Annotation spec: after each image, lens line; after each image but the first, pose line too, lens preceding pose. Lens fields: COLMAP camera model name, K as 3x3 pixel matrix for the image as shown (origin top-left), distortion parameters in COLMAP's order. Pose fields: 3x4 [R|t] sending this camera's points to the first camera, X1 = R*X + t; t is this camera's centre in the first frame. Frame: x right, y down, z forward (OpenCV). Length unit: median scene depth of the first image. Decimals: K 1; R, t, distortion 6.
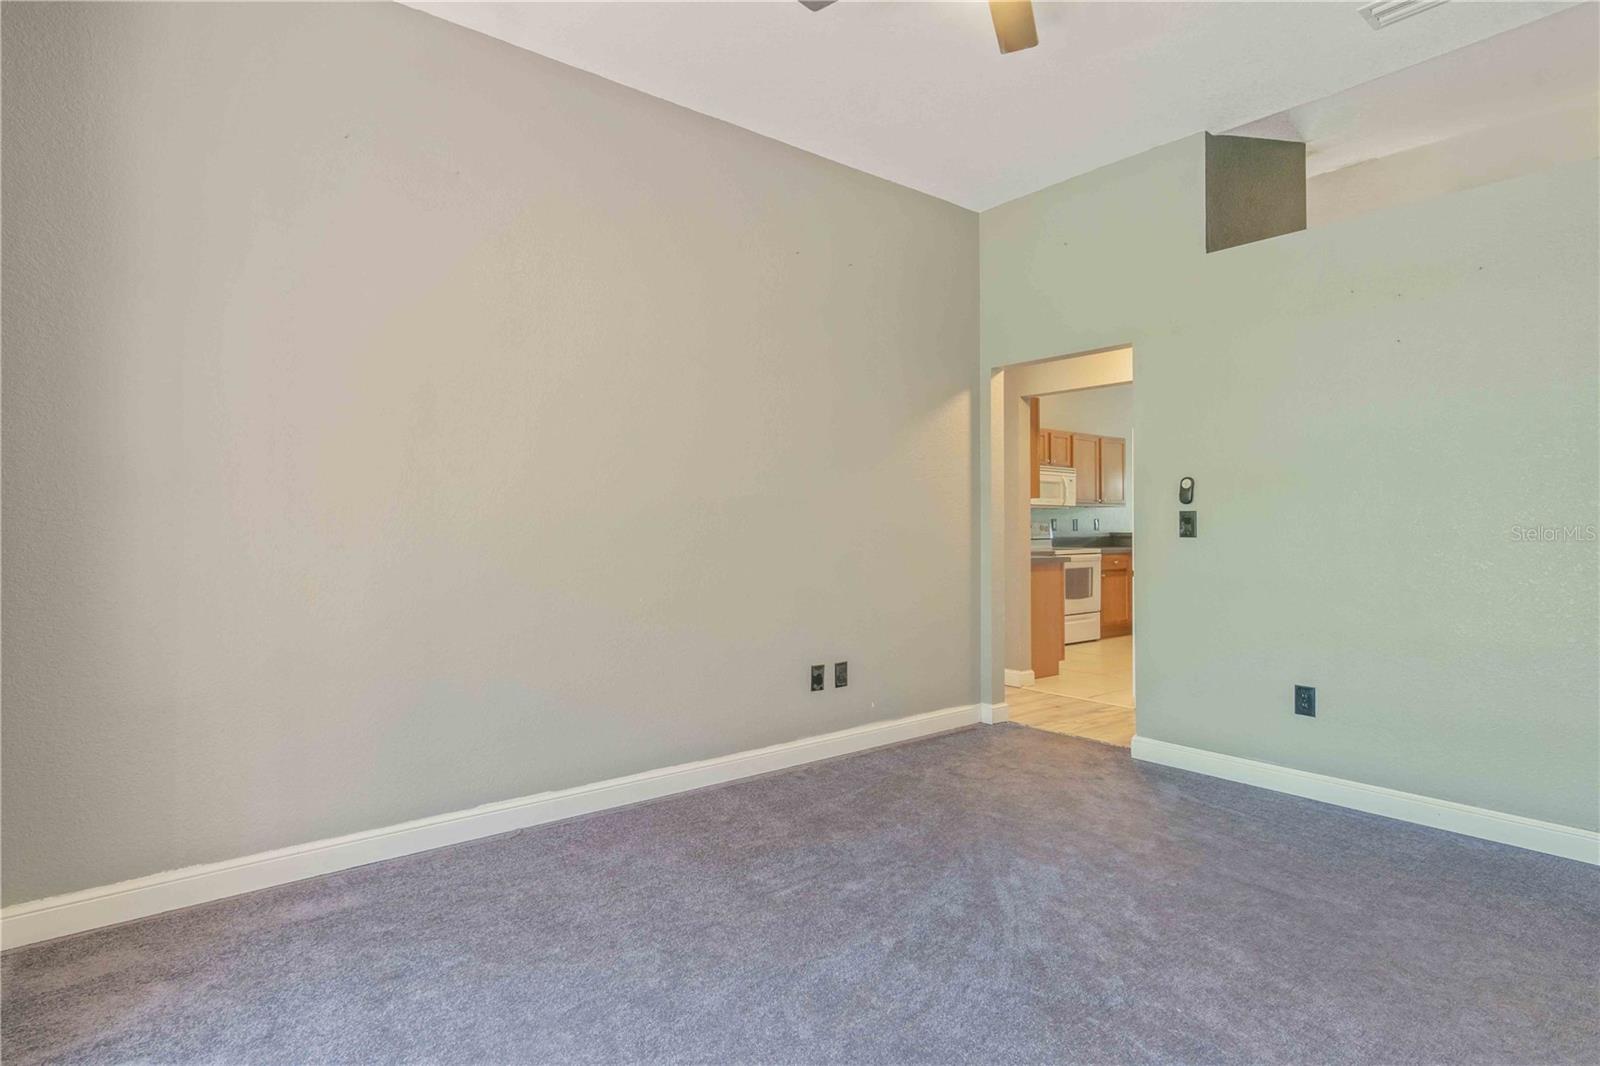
lens RADIAL K [[850.6, 0, 797.8], [0, 850.6, 524.3], [0, 0, 1]] dist [0.005504, 0.001000]
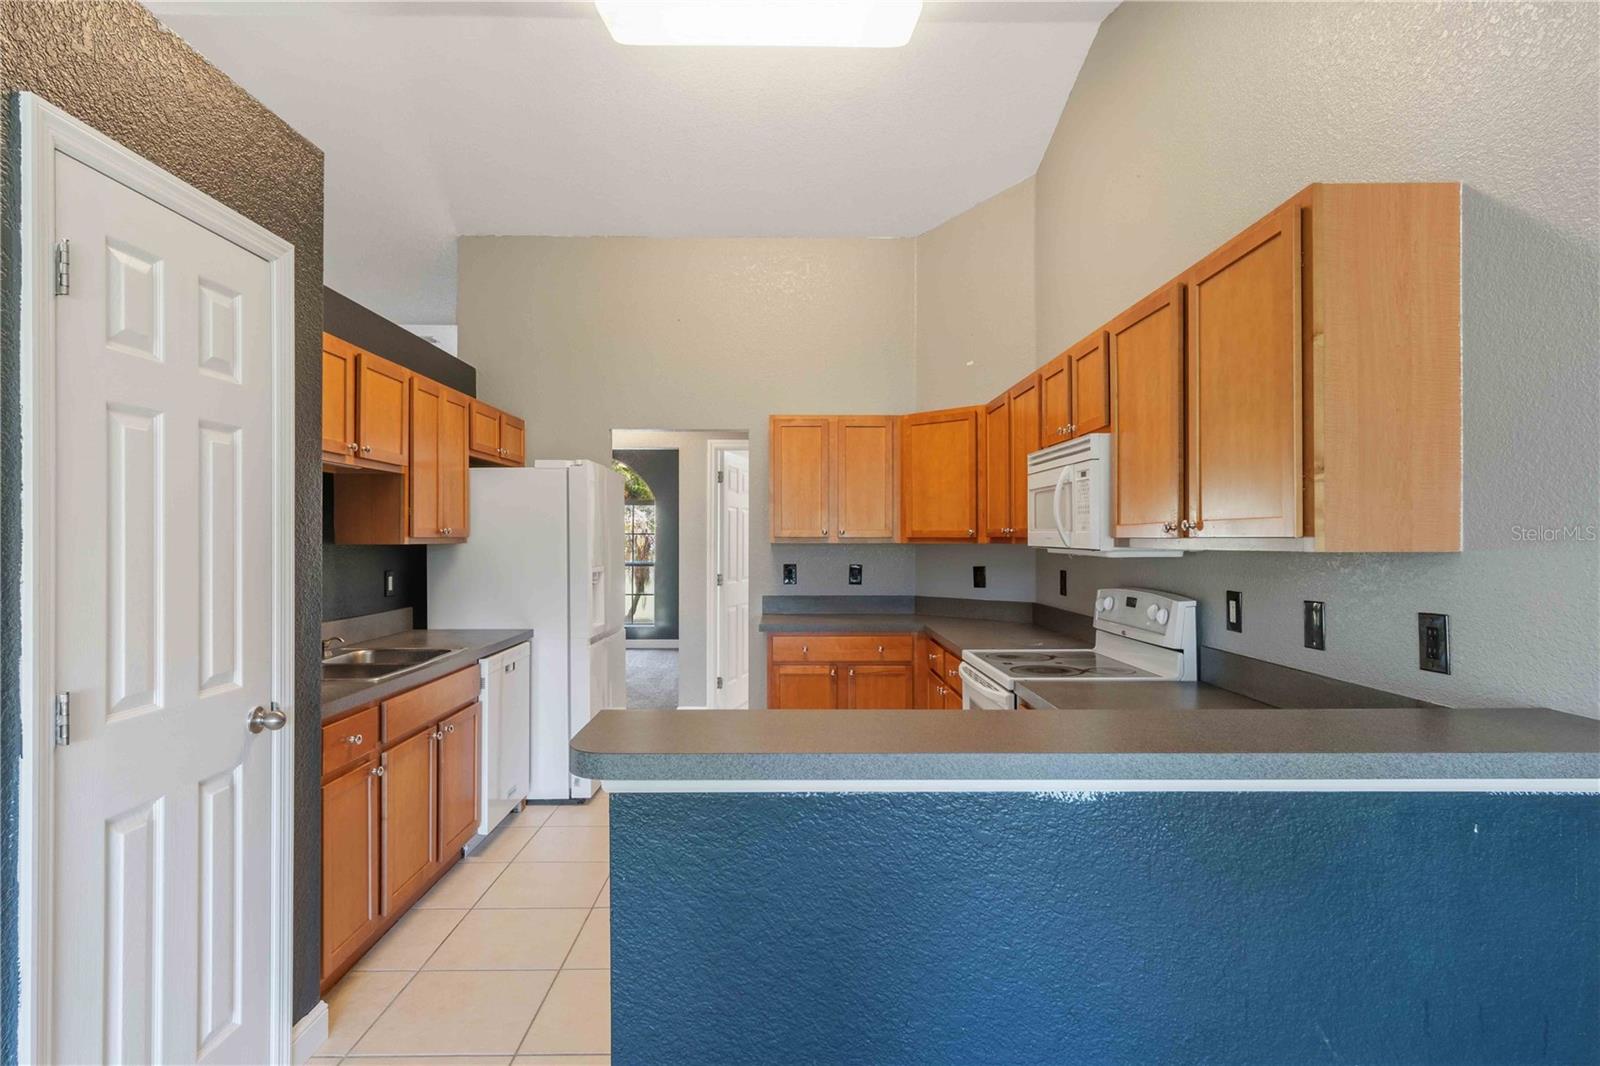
lens RADIAL K [[843.8, 0, 800.0], [0, 843.8, 533.0], [0, 0, 1]] dist [0.002511, 0.000248]
pose [[-0.617721, -0.000707, -0.786397, 0.645732], [0.003560, 0.999987, -0.003696, -0.026644], [0.786389, -0.005083, -0.617710, 1.104080]]
